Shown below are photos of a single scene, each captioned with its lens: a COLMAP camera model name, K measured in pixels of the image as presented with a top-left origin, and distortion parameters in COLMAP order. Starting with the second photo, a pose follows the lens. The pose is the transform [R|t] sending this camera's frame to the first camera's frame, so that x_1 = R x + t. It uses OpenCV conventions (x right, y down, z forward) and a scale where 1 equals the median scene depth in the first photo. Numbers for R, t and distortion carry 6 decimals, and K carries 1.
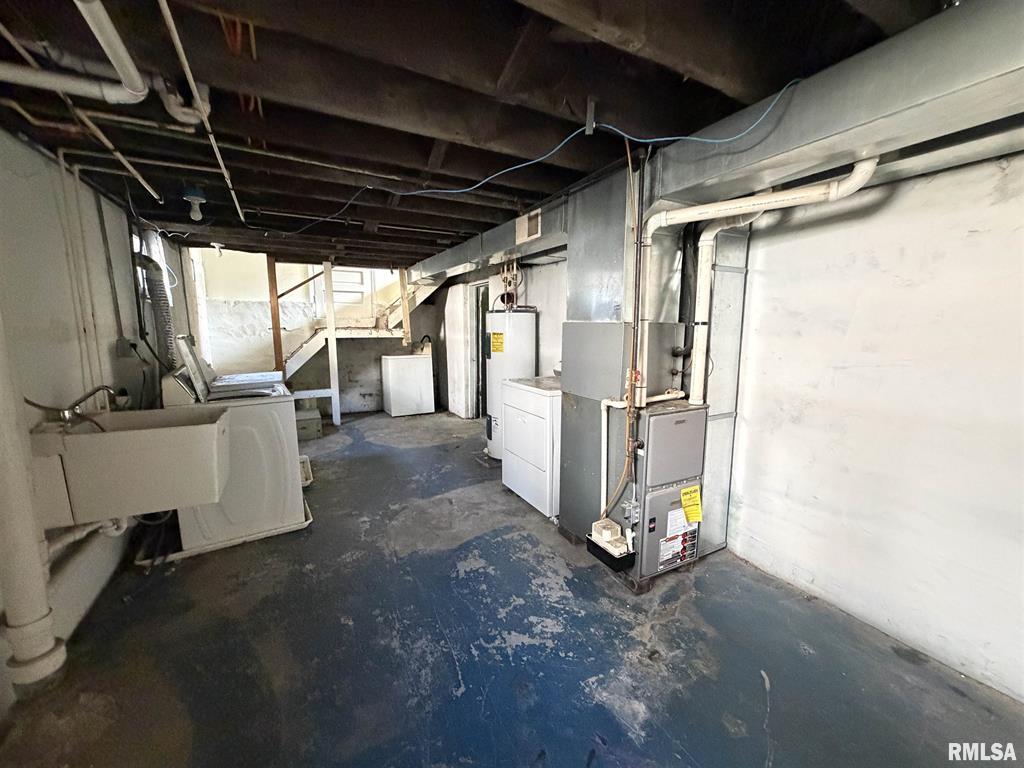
lens RADIAL K [[408.8, 0, 510.7], [0, 408.8, 382.6], [0, 0, 1]] dist [0.001099, 0.000022]
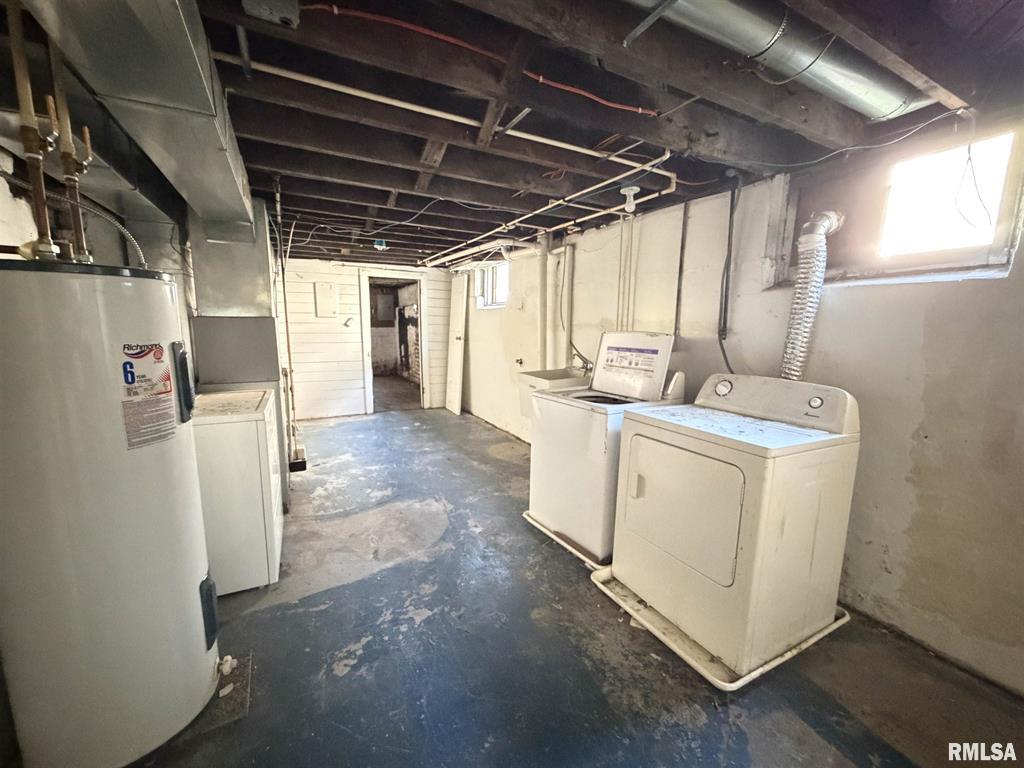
lens RADIAL K [[408.8, 0, 510.7], [0, 408.8, 382.6], [0, 0, 1]] dist [0.001099, 0.000022]
pose [[-0.999950, -0.007942, 0.006014, -0.514943], [-0.005955, 0.960463, 0.278344, -0.291059], [-0.007987, 0.278295, -0.960463, 2.110541]]
